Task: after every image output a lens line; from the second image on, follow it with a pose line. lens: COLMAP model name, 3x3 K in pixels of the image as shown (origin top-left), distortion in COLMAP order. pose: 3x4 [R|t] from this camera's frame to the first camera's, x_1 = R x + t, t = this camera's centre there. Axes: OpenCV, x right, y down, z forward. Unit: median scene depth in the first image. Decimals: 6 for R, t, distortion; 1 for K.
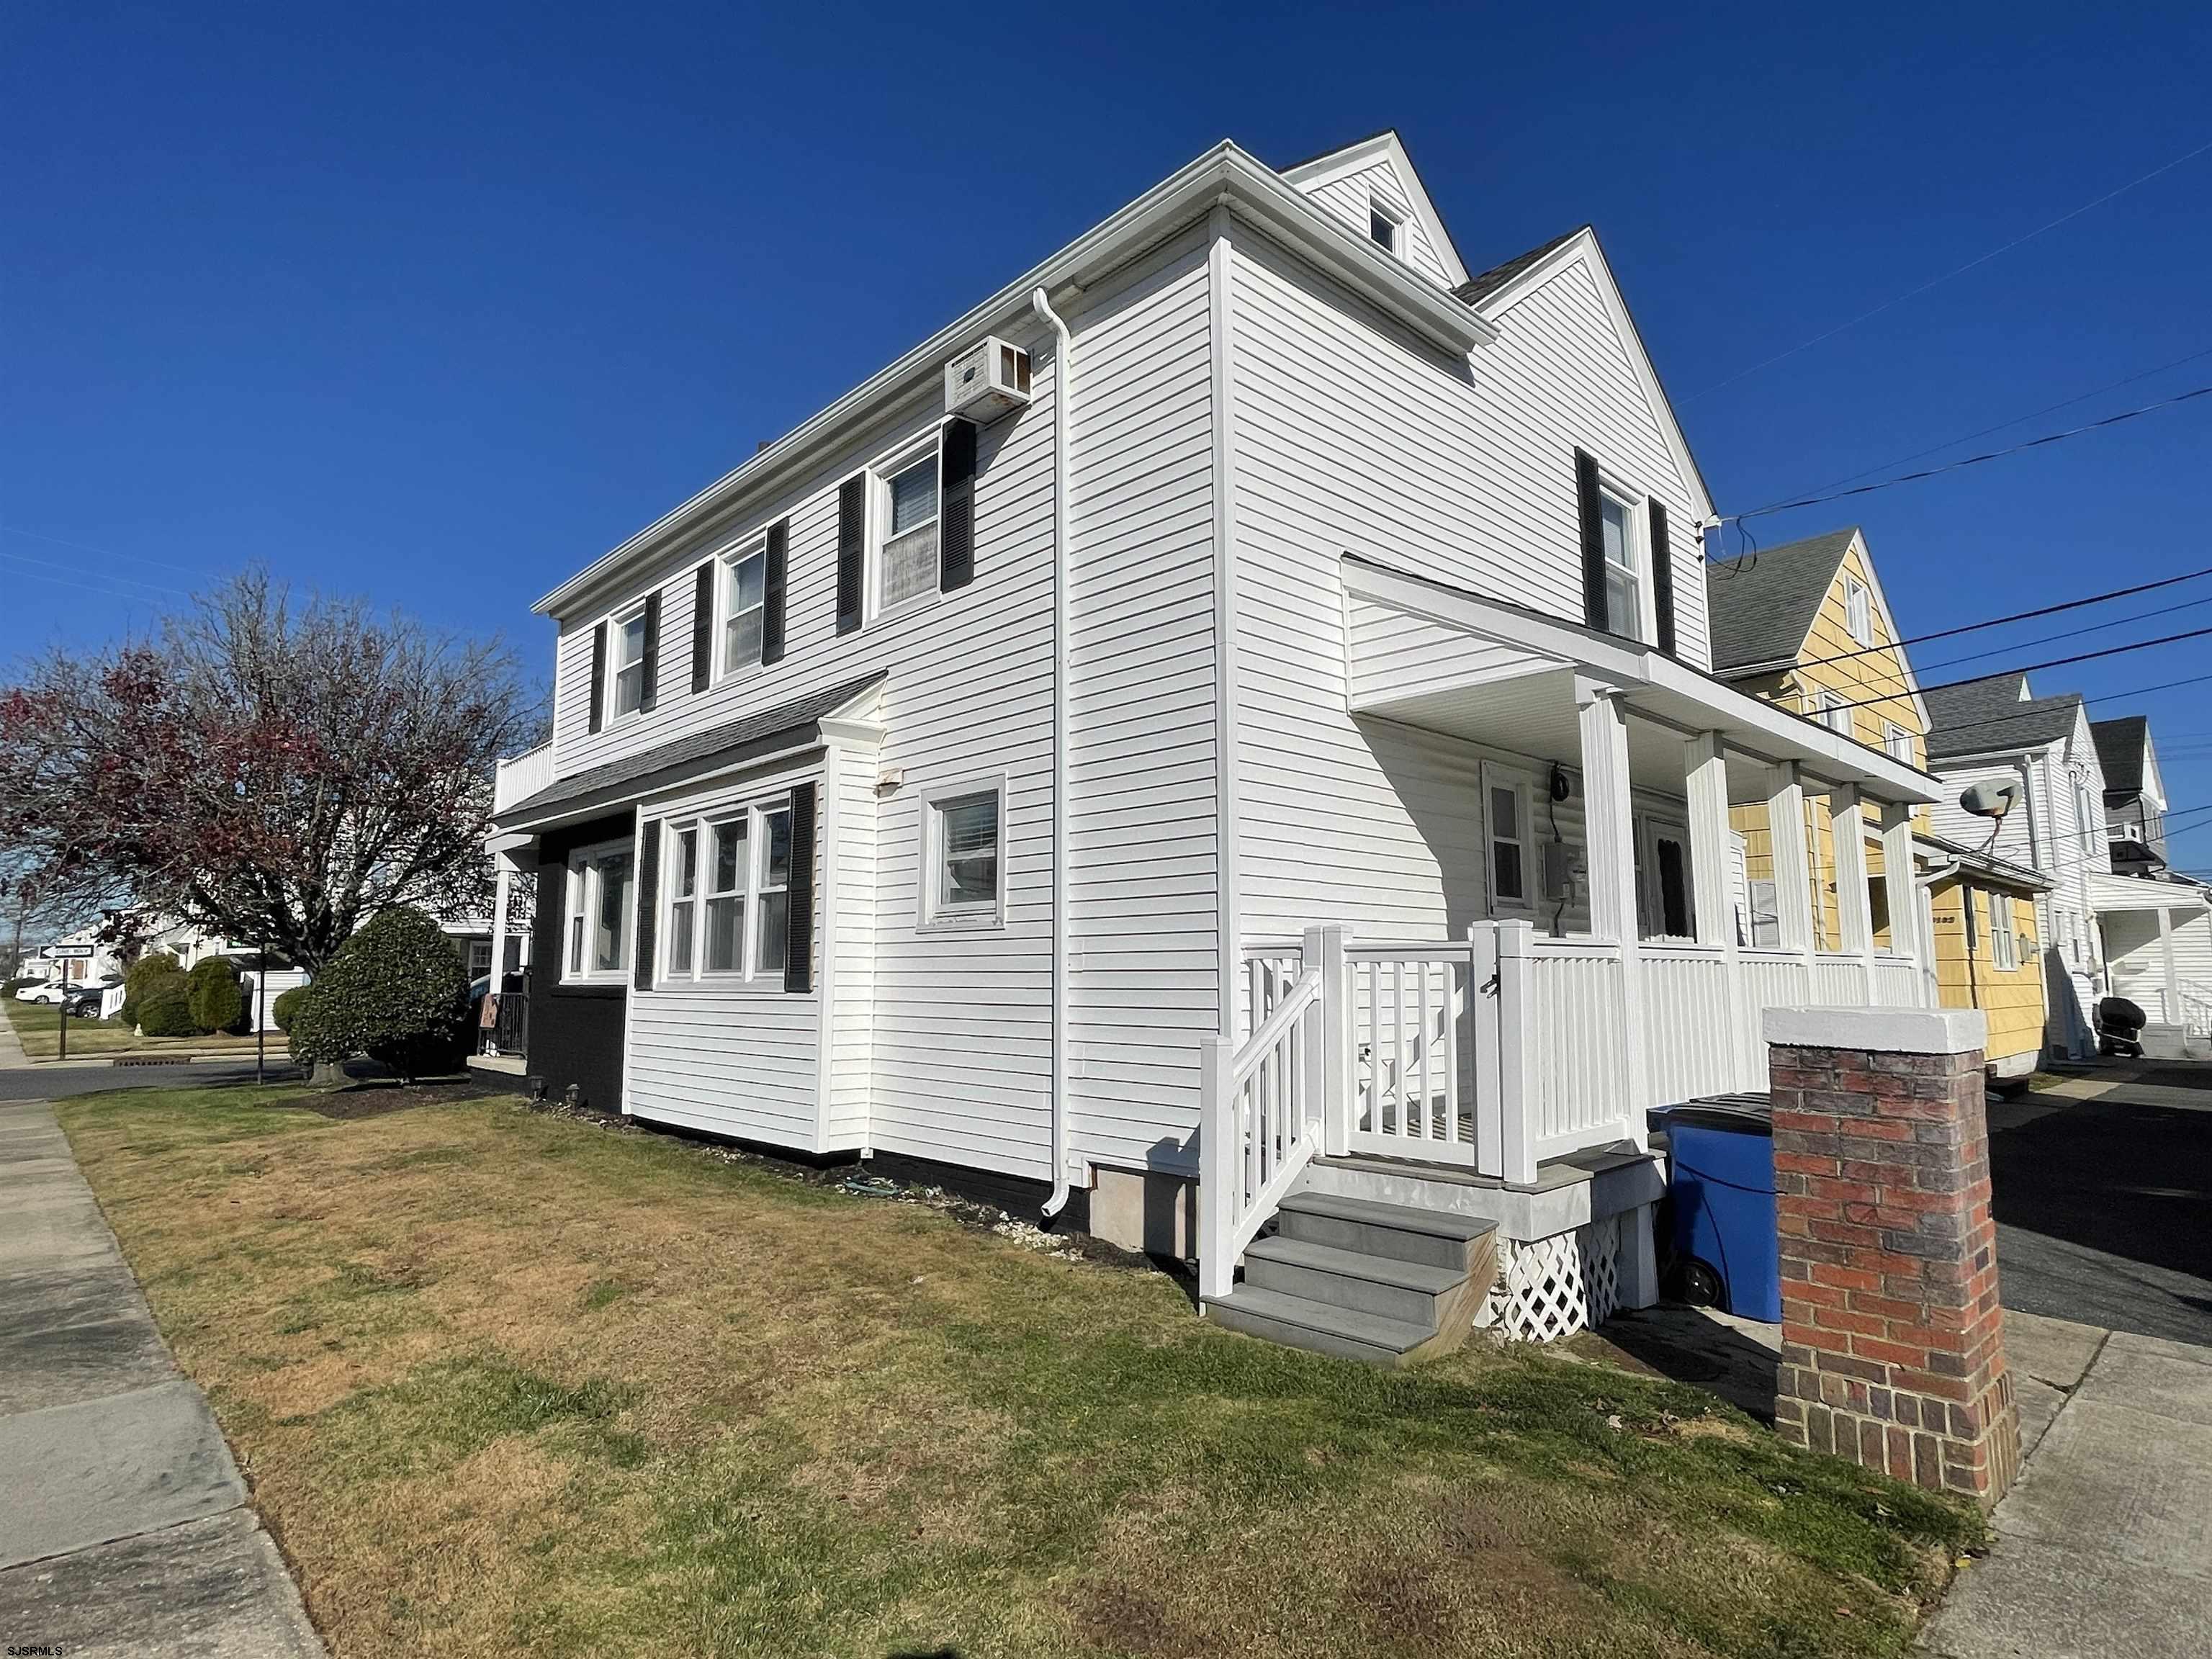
lens RADIAL K [[1187.3, 0, 1104.7], [0, 1187.3, 824.9], [0, 0, 1]] dist [0.001143, 0.000237]
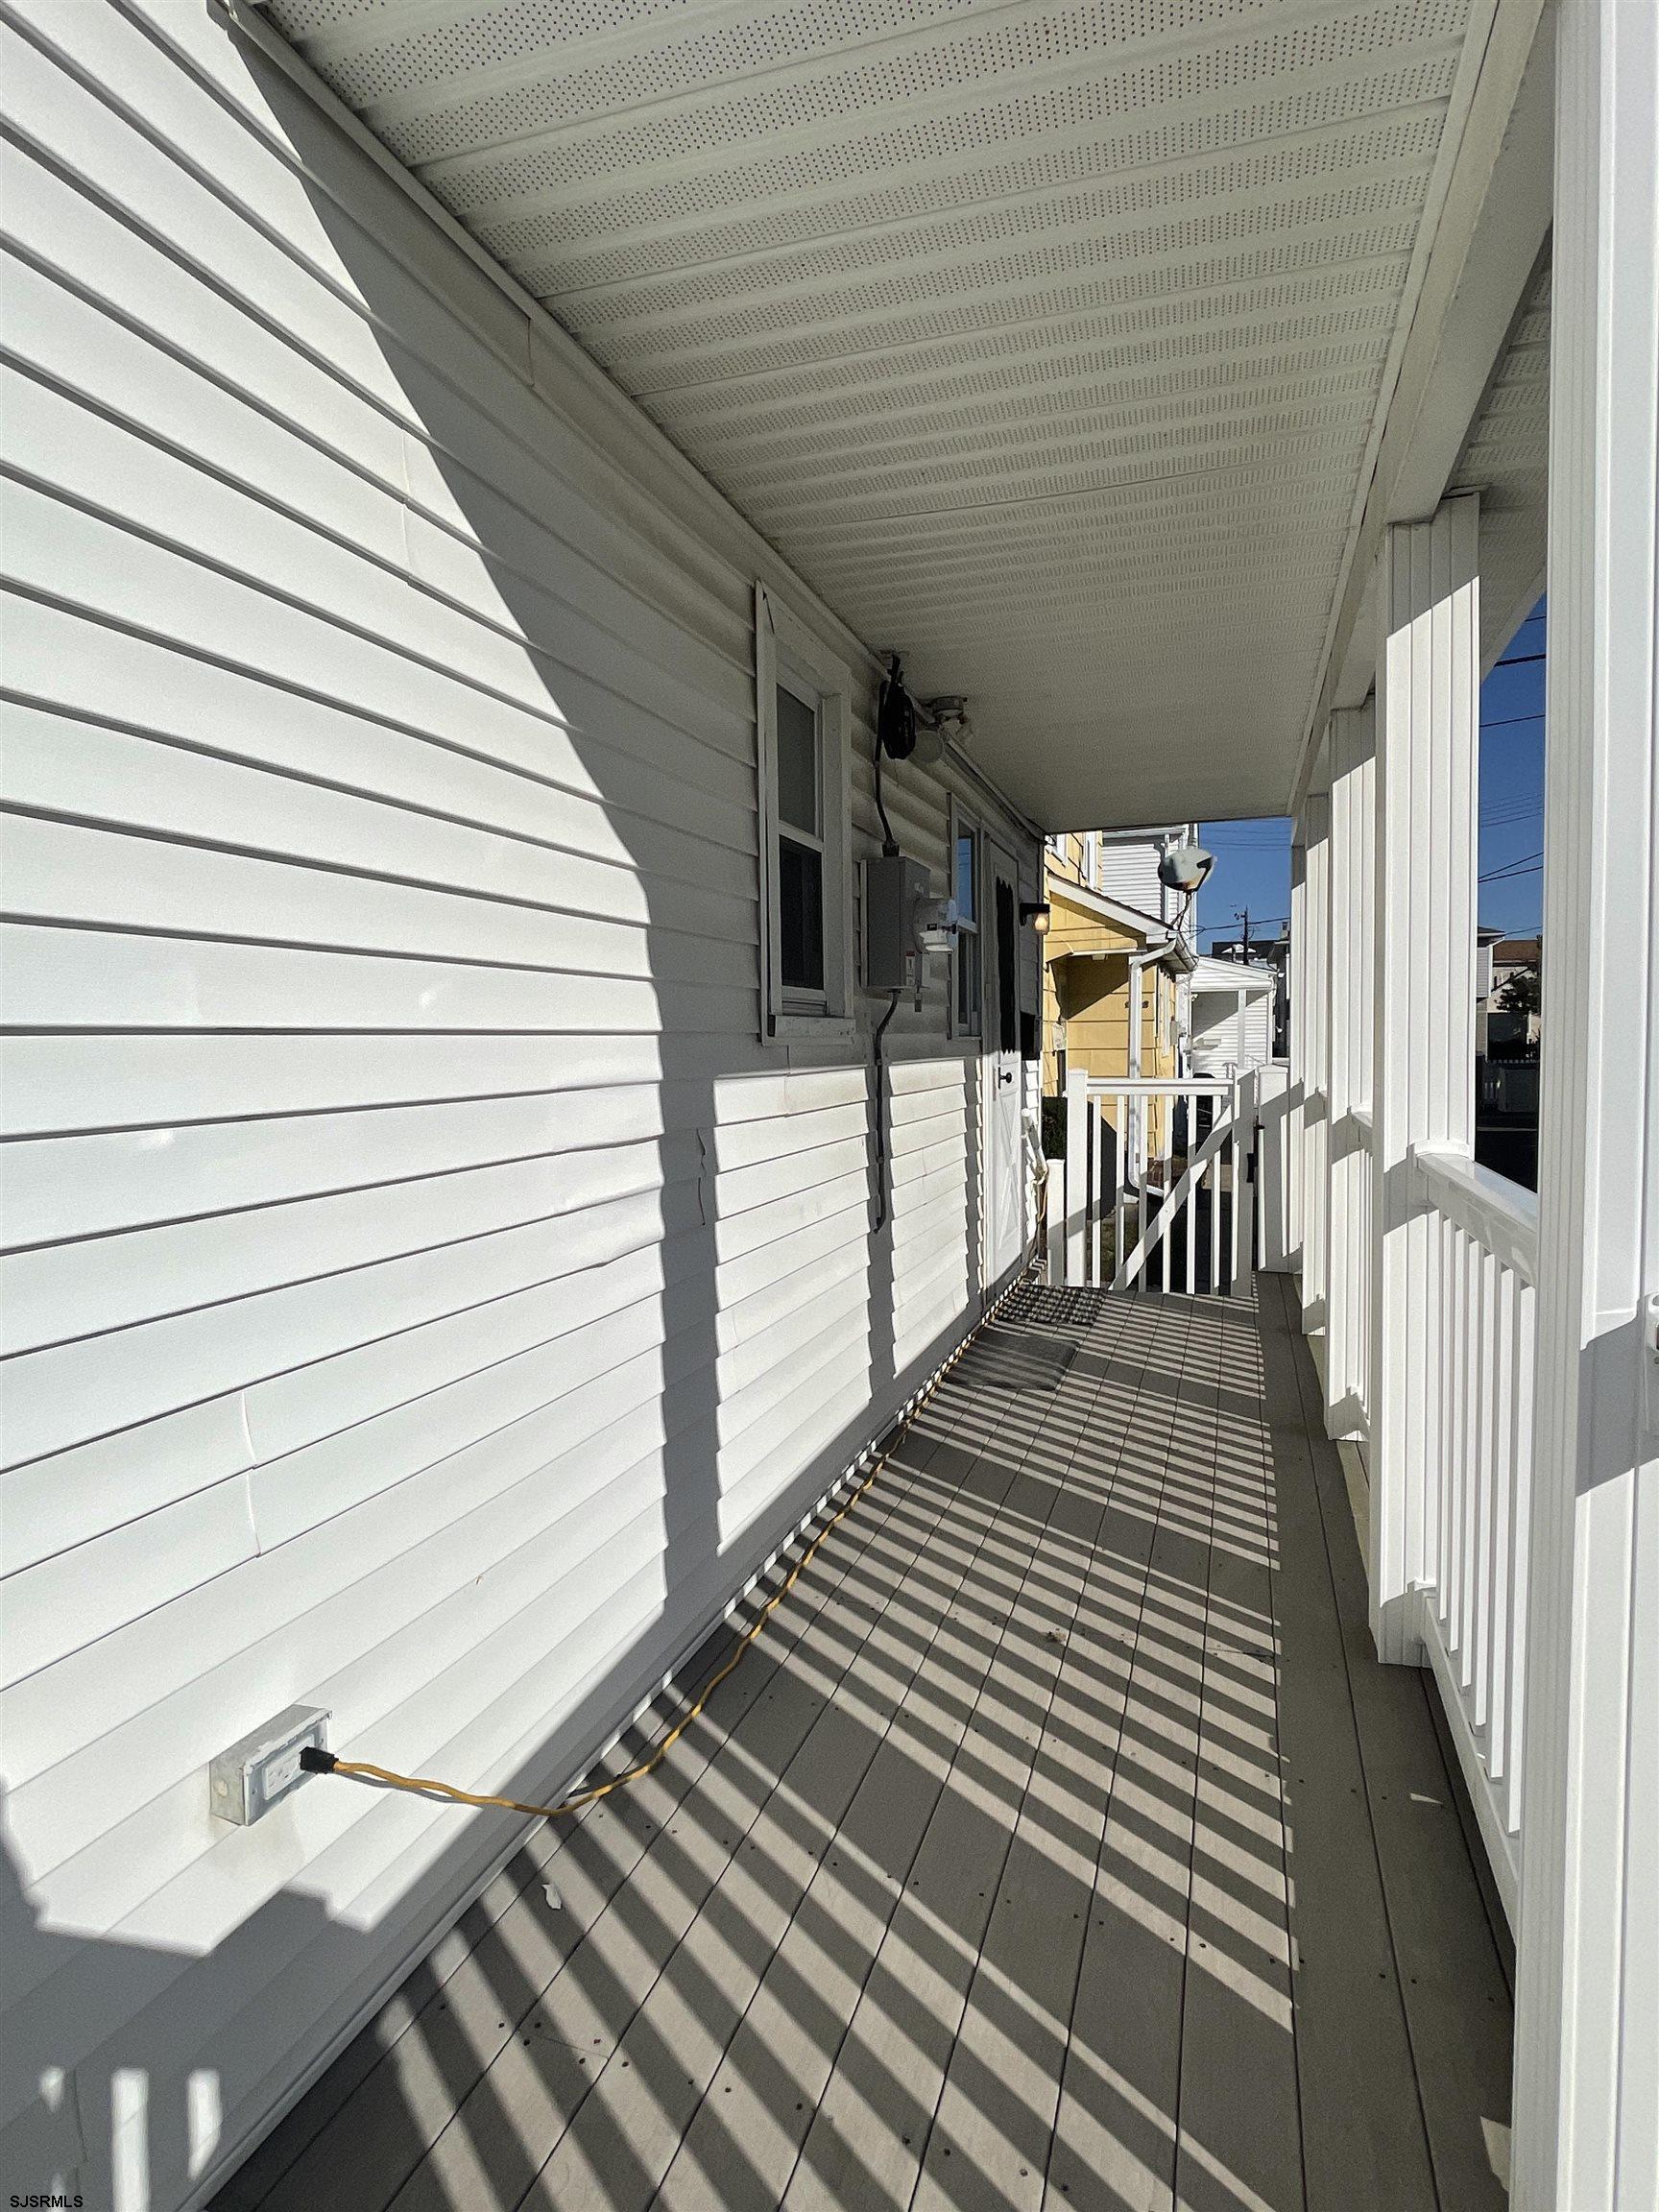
lens RADIAL K [[1187.3, 0, 834.3], [0, 1187.3, 1102.2], [0, 0, 1]] dist [0.001143, 0.000237]
pose [[0.885996, -0.040572, 0.461914, 0.162608], [-0.039391, 0.985978, 0.162158, 0.032950], [-0.462016, -0.161867, 0.871975, 0.622175]]
